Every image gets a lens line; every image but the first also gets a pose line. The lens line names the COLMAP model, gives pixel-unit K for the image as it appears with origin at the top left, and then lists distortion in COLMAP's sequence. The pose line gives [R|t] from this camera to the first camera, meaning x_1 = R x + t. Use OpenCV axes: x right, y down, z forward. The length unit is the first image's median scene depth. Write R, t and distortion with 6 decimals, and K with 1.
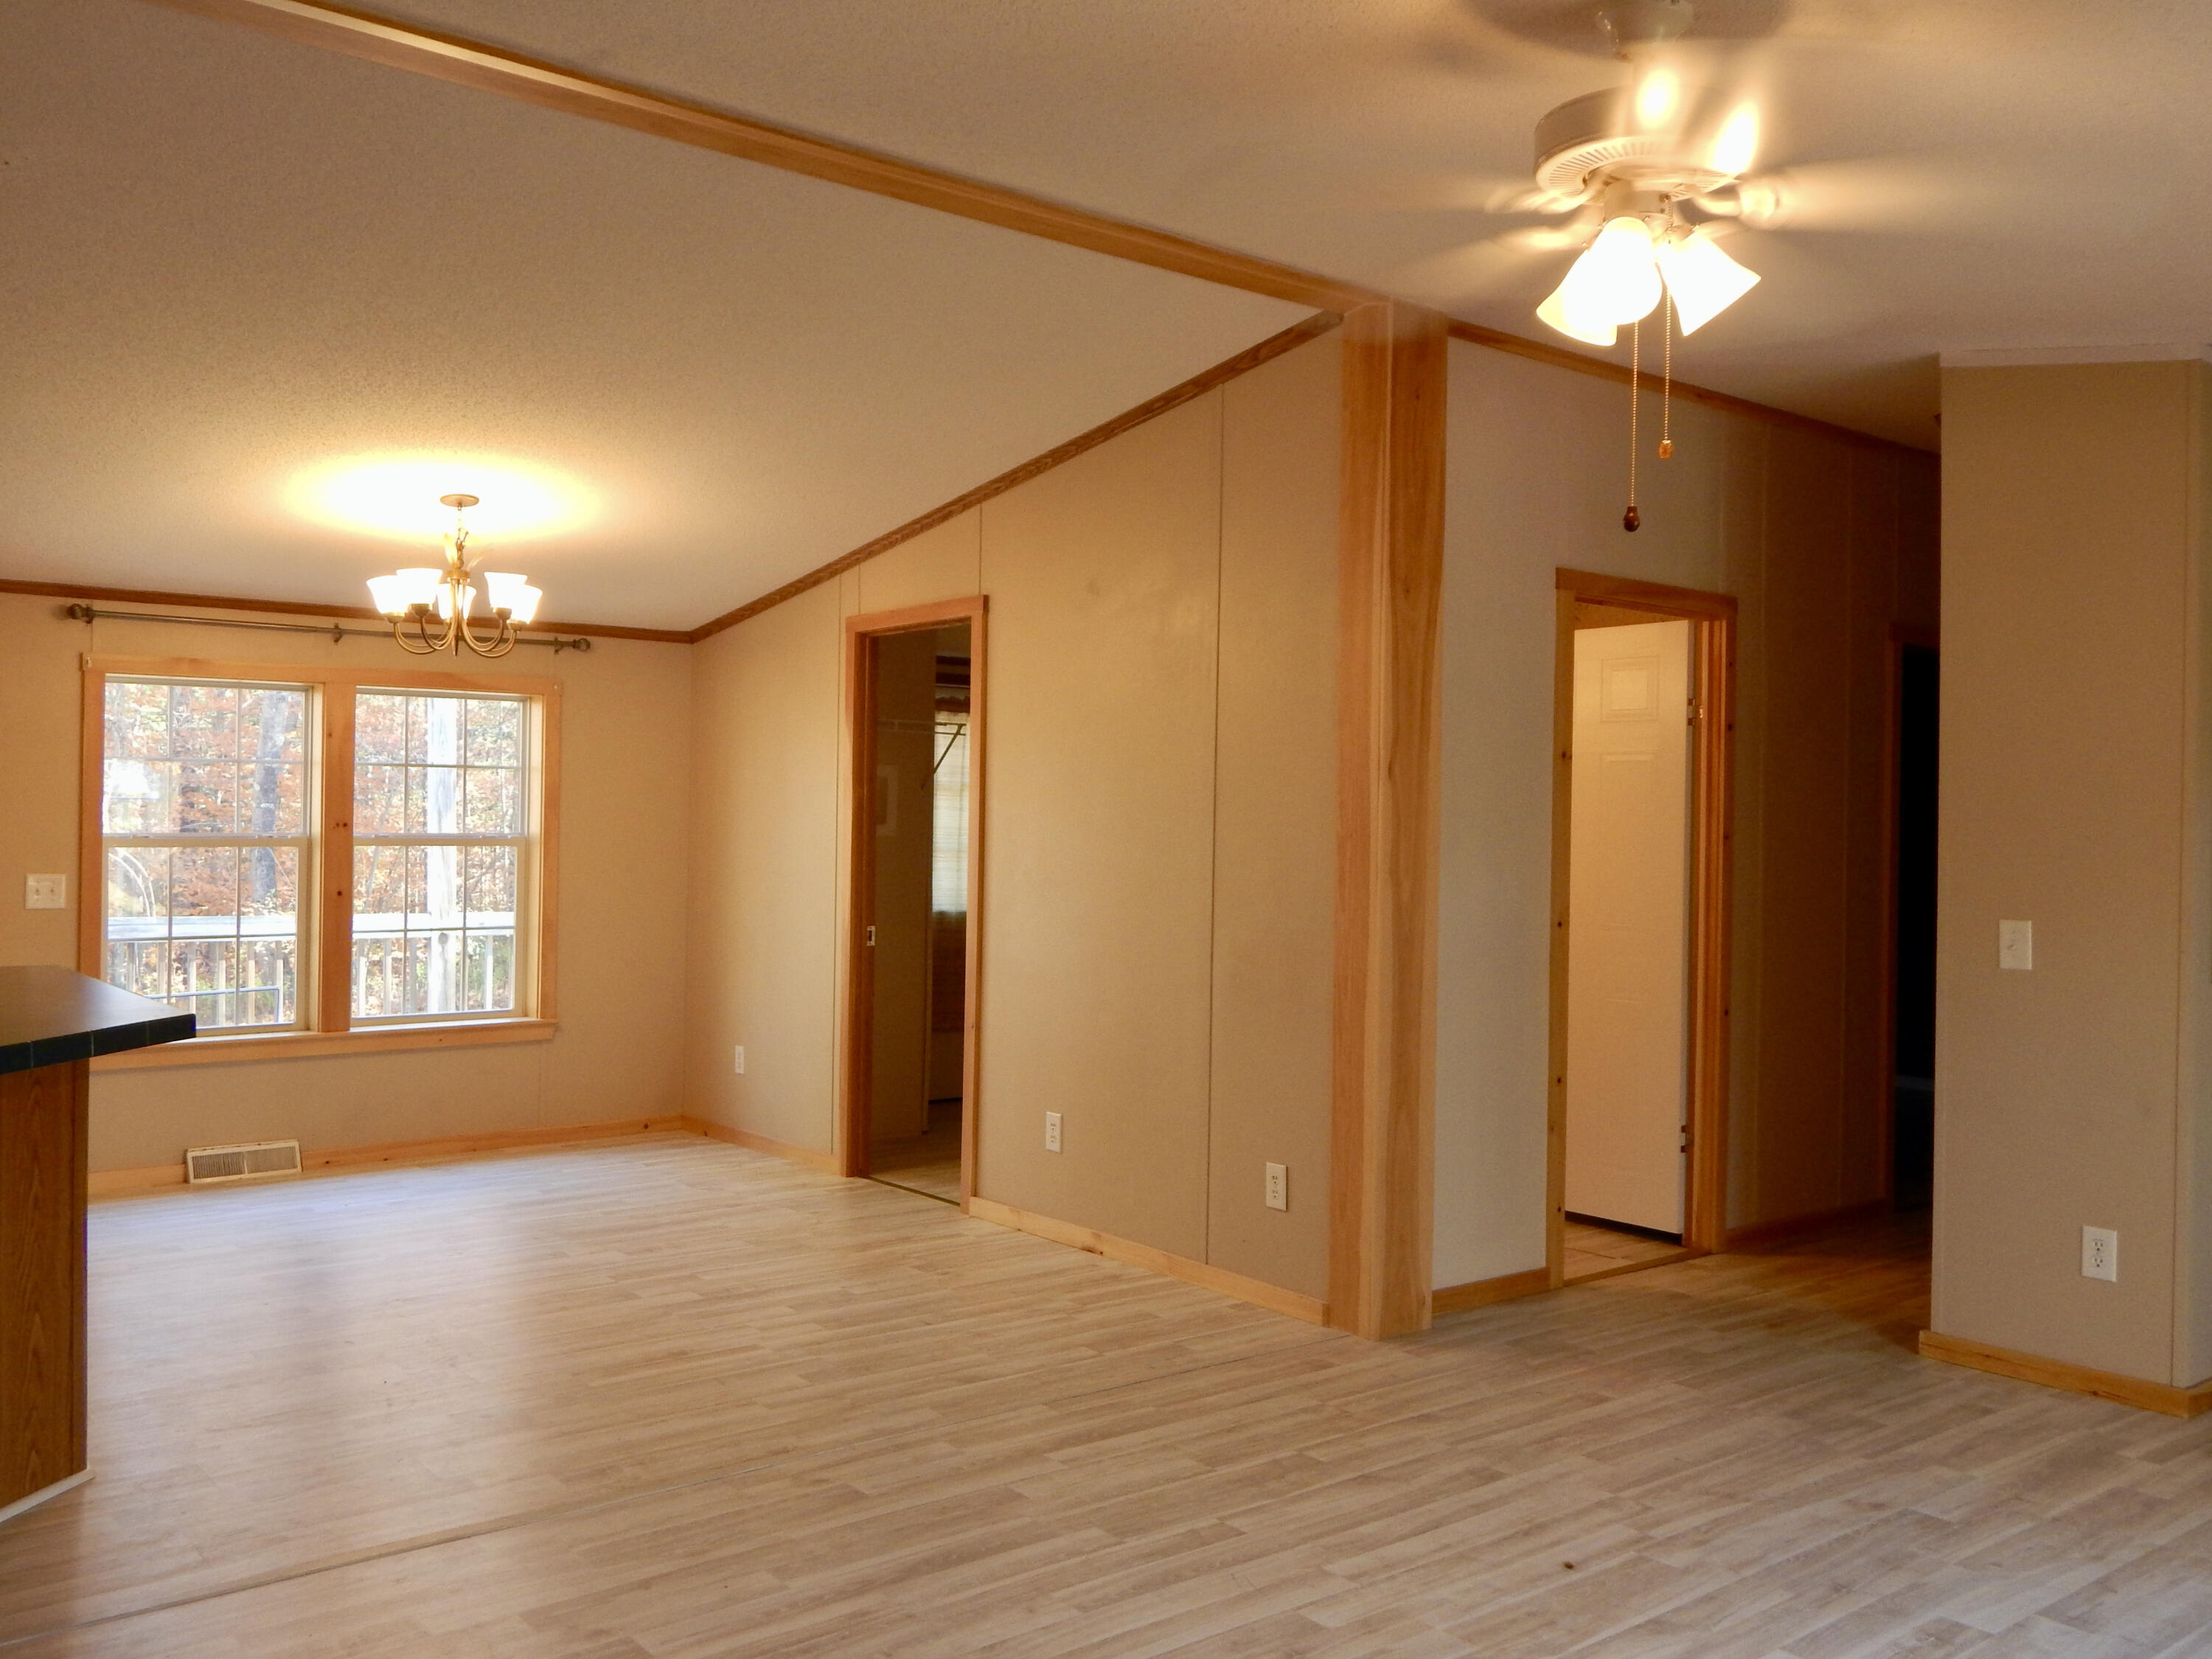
lens RADIAL K [[1865.3, 0, 1106.0], [0, 1865.3, 829.5], [0, 0, 1]] dist [0.041314, -0.047693]
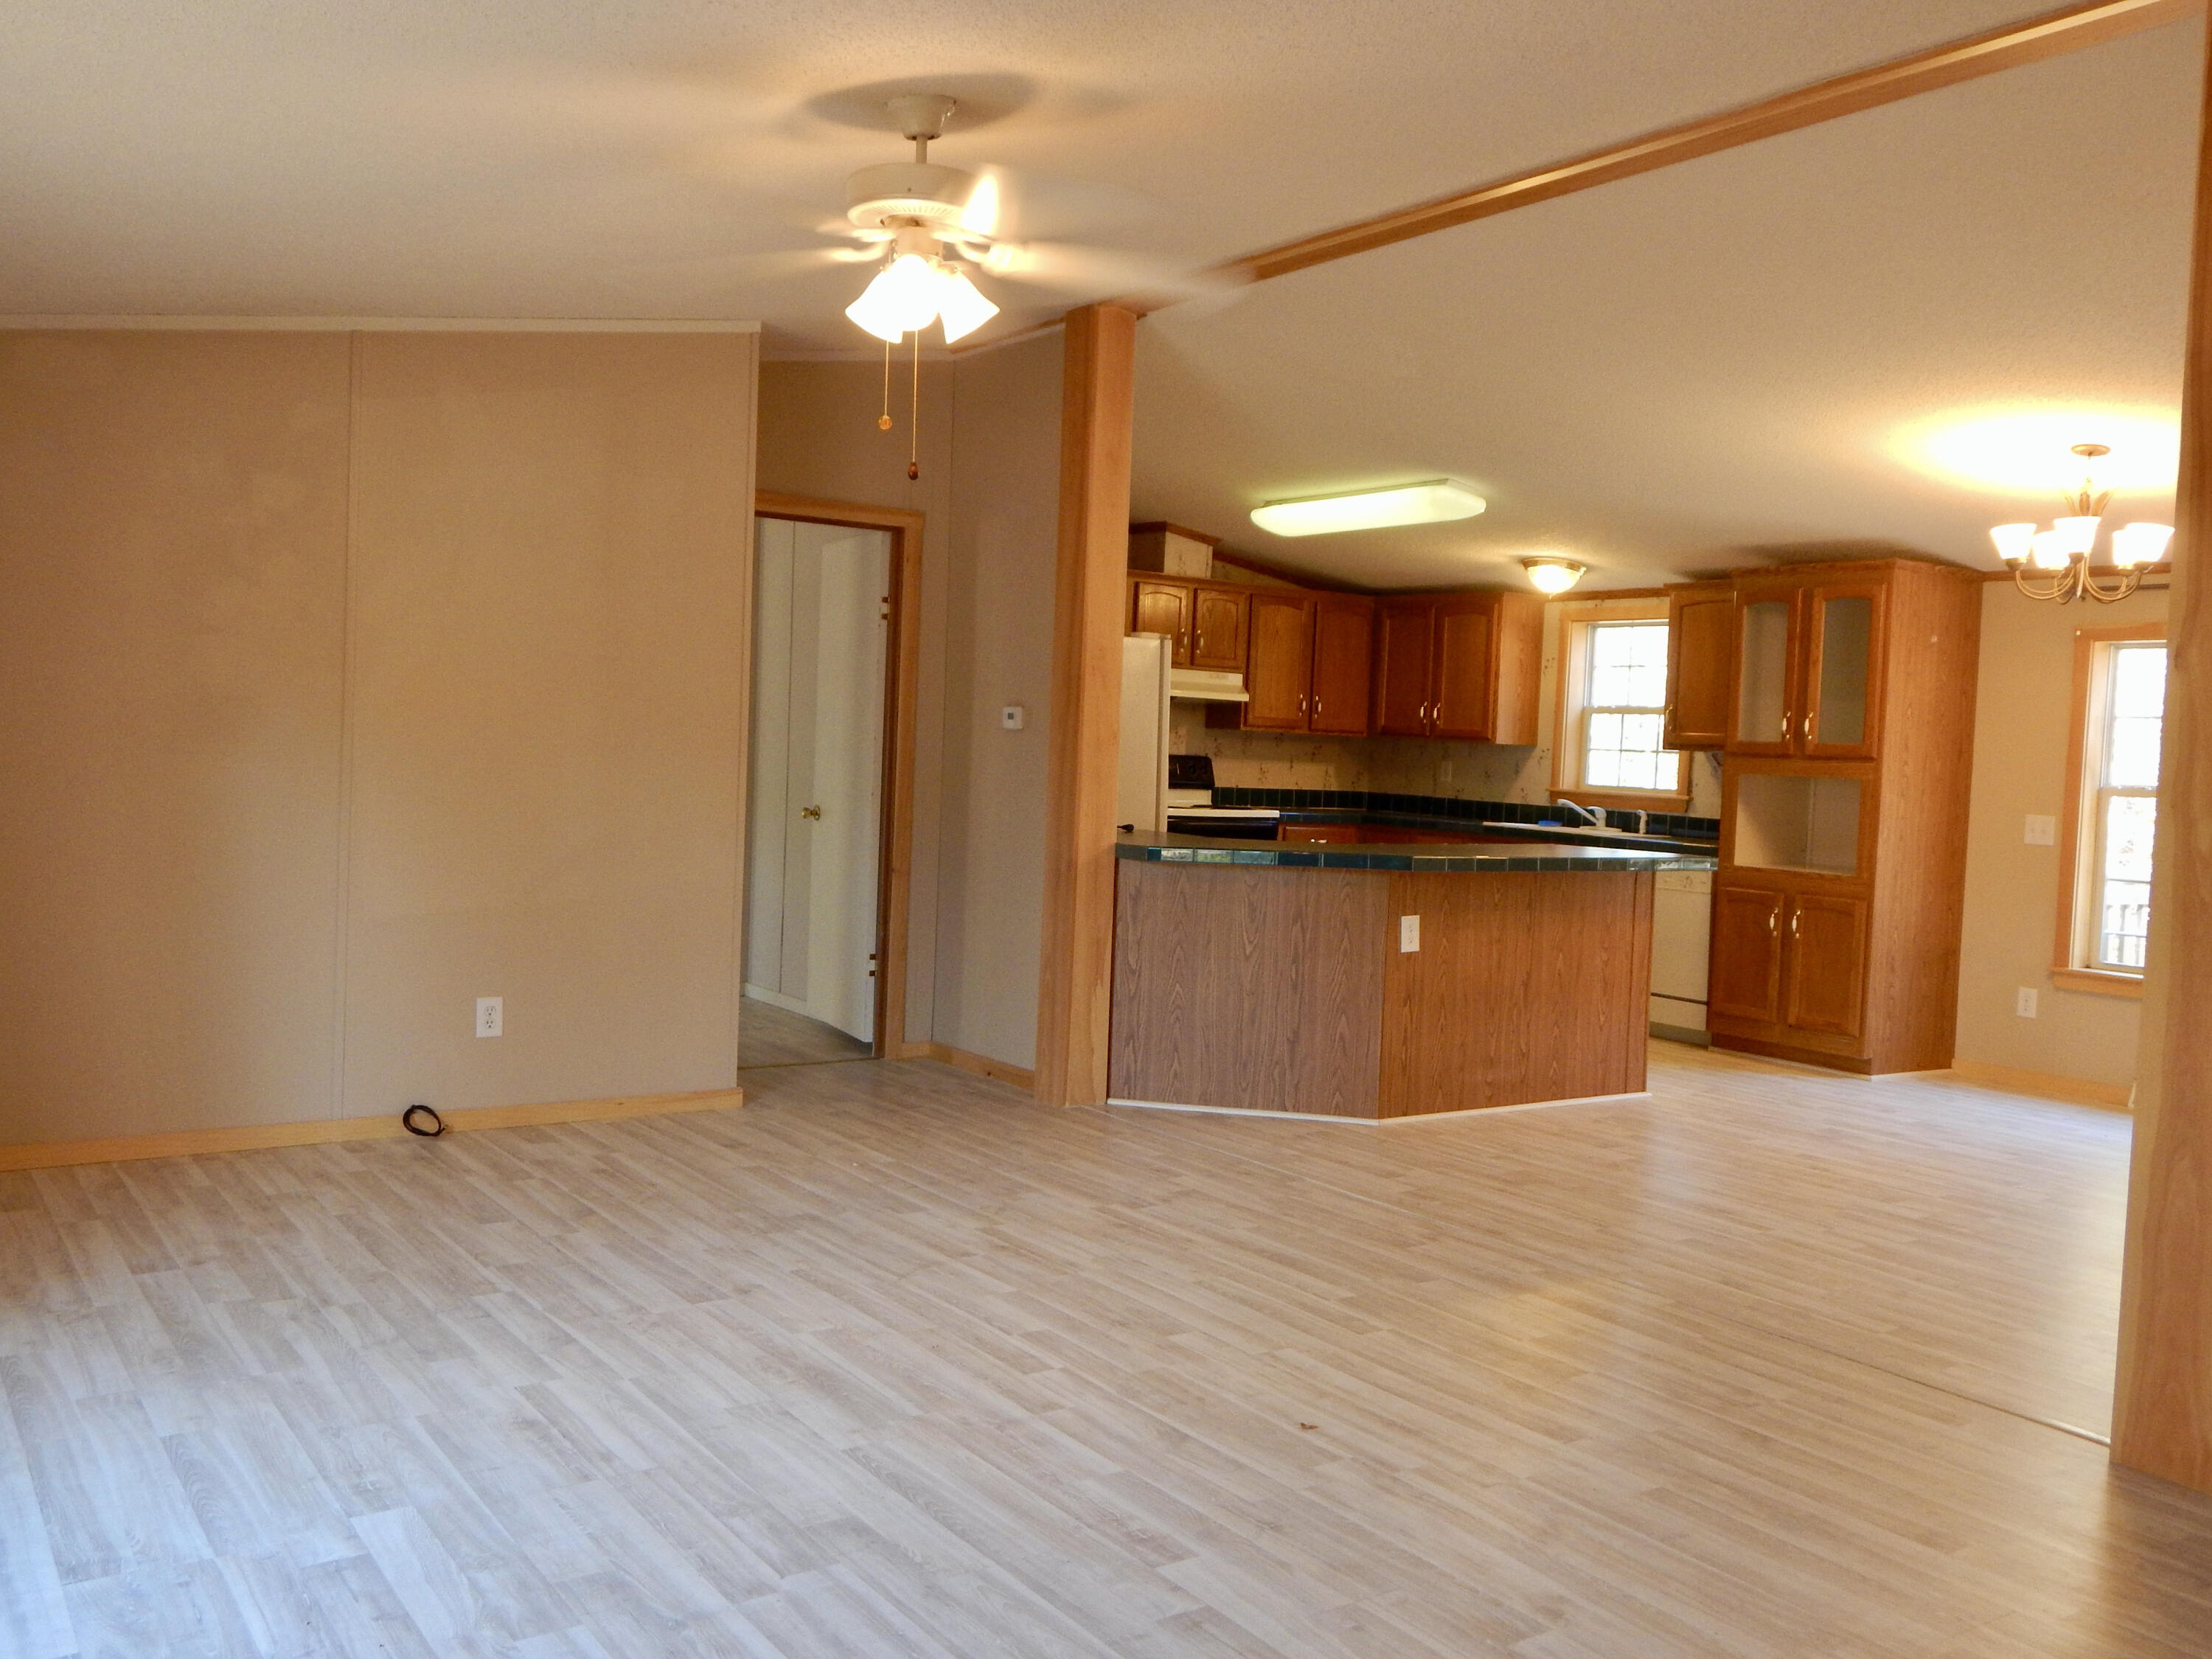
lens RADIAL K [[1885.0, 0, 1118.2], [0, 1885.0, 822.1], [0, 0, 1]] dist [0.049758, -0.047744]
pose [[-0.065232, 0.024483, -0.997570, 1.229419], [-0.046482, 0.998539, 0.027546, 0.039395], [0.996787, 0.048166, -0.063998, 0.914931]]
